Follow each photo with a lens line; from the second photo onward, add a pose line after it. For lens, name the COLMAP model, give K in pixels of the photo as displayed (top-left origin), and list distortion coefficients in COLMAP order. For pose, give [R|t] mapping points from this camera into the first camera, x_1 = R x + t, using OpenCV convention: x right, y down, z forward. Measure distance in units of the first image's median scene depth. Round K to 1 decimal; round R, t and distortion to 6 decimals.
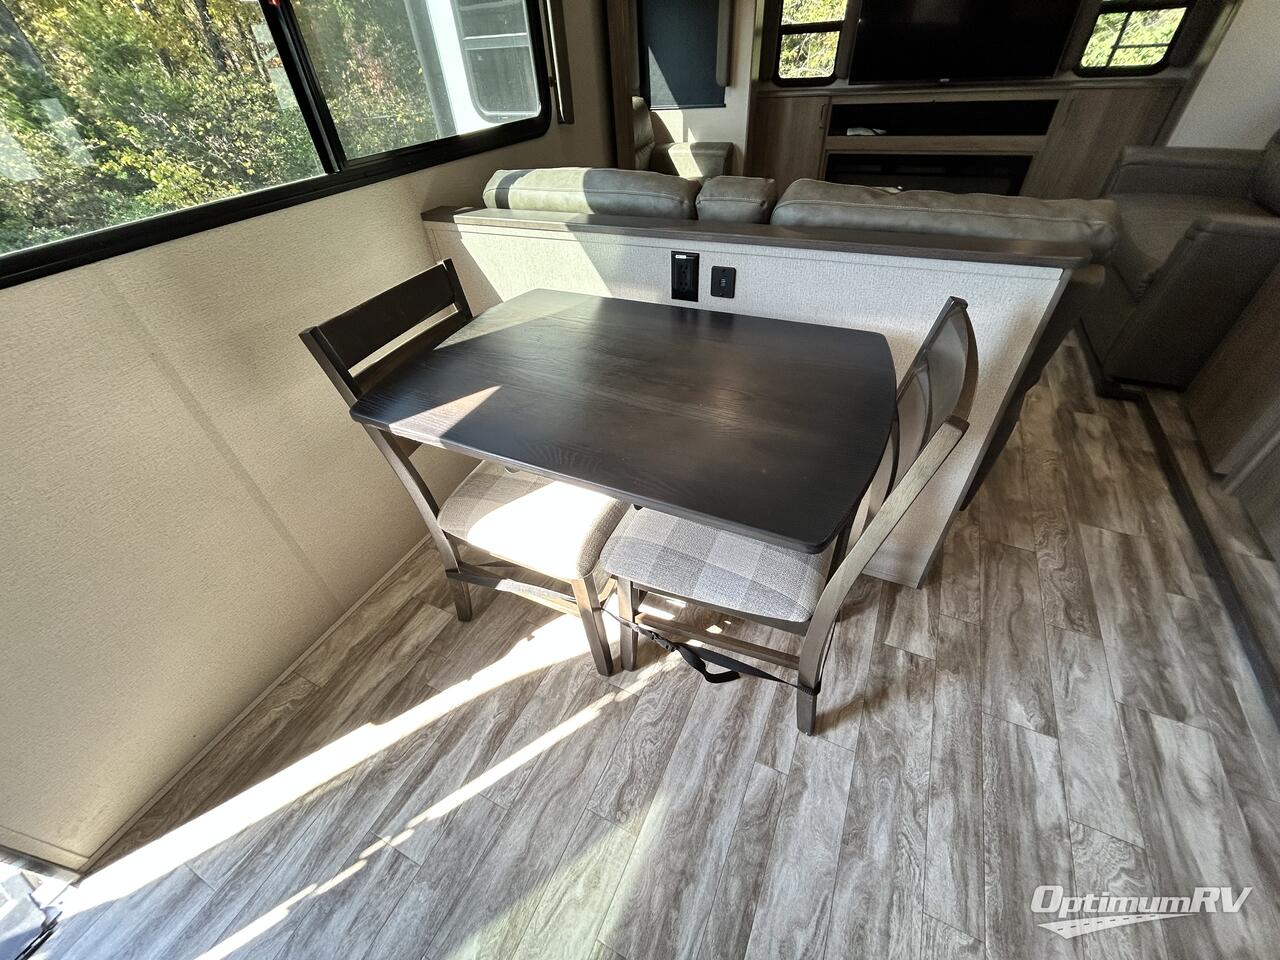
lens RADIAL K [[514.4, 0, 637.6], [0, 514.4, 482.8], [0, 0, 1]] dist [0.001738, 0.000109]
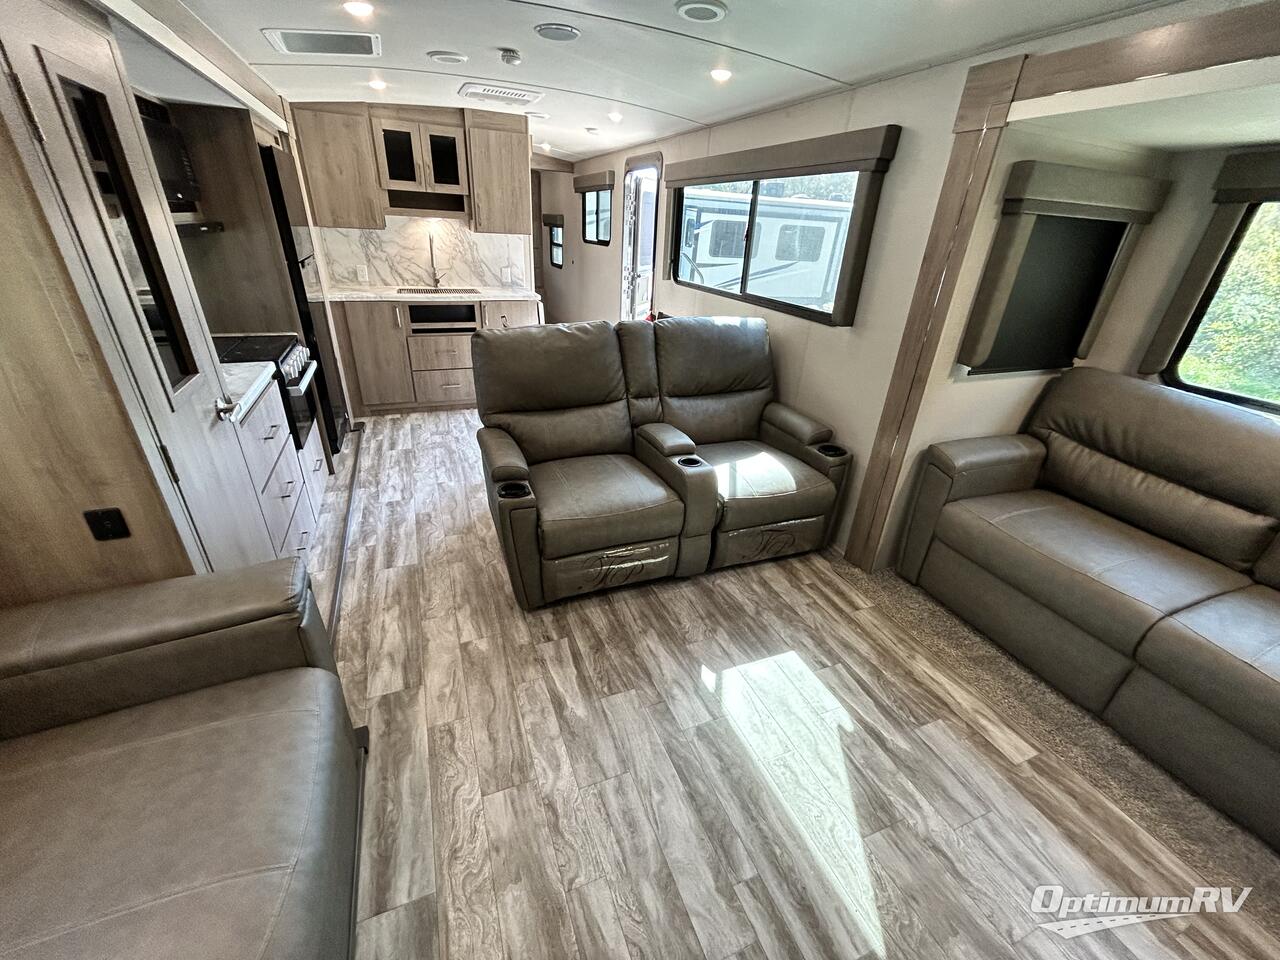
lens RADIAL K [[517.5, 0, 636.6], [0, 517.5, 481.0], [0, 0, 1]] dist [-0.001109, 0.001015]
pose [[-0.671089, 0.350136, -0.653486, 0.807115], [-0.494782, 0.444908, 0.746490, -0.501723], [0.552114, 0.824294, -0.125332, 0.307972]]
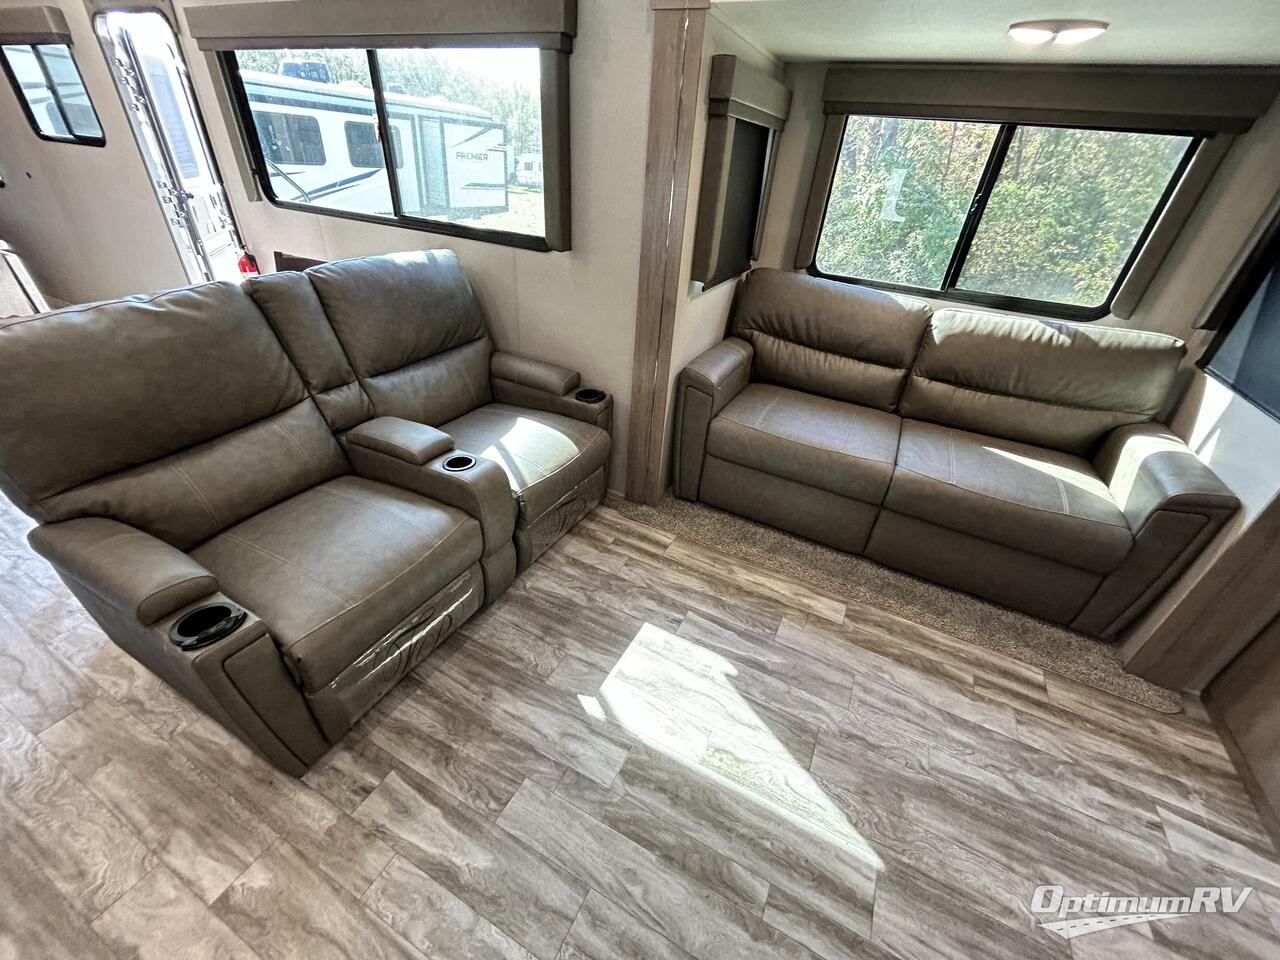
lens RADIAL K [[517.5, 0, 636.6], [0, 517.5, 481.0], [0, 0, 1]] dist [-0.001109, 0.001015]
pose [[-0.026449, 0.577890, -0.815686, 0.592770], [-0.703376, 0.569050, 0.425963, -0.149061], [0.710326, 0.585000, 0.391423, -0.038062]]
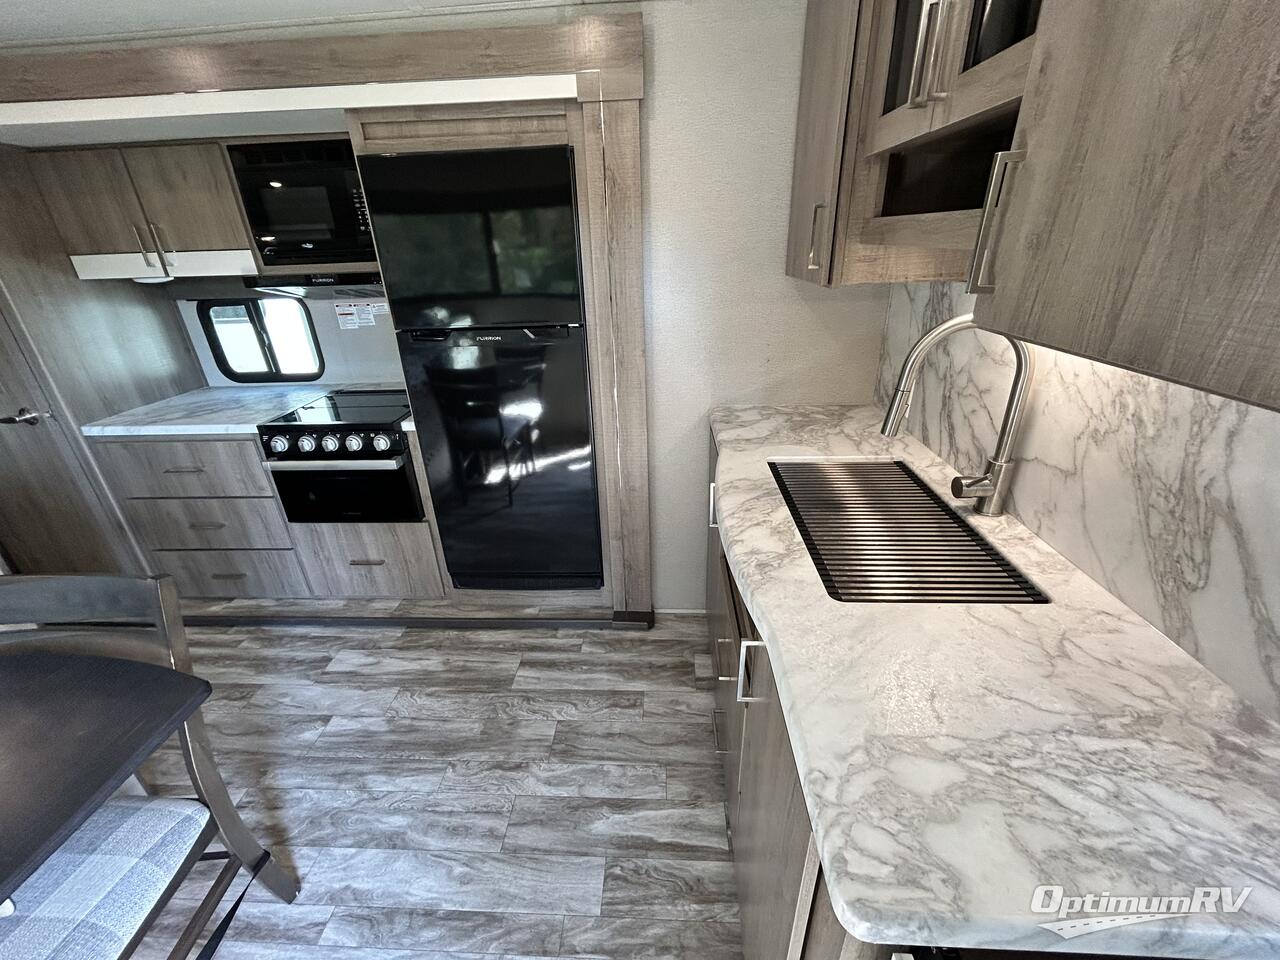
lens RADIAL K [[517.5, 0, 636.6], [0, 517.5, 481.0], [0, 0, 1]] dist [-0.001109, 0.001015]
pose [[-0.385004, -0.326338, 0.863293, -0.557481], [0.642229, 0.577040, 0.504546, -0.074390], [-0.662808, 0.748684, -0.012579, -0.050570]]
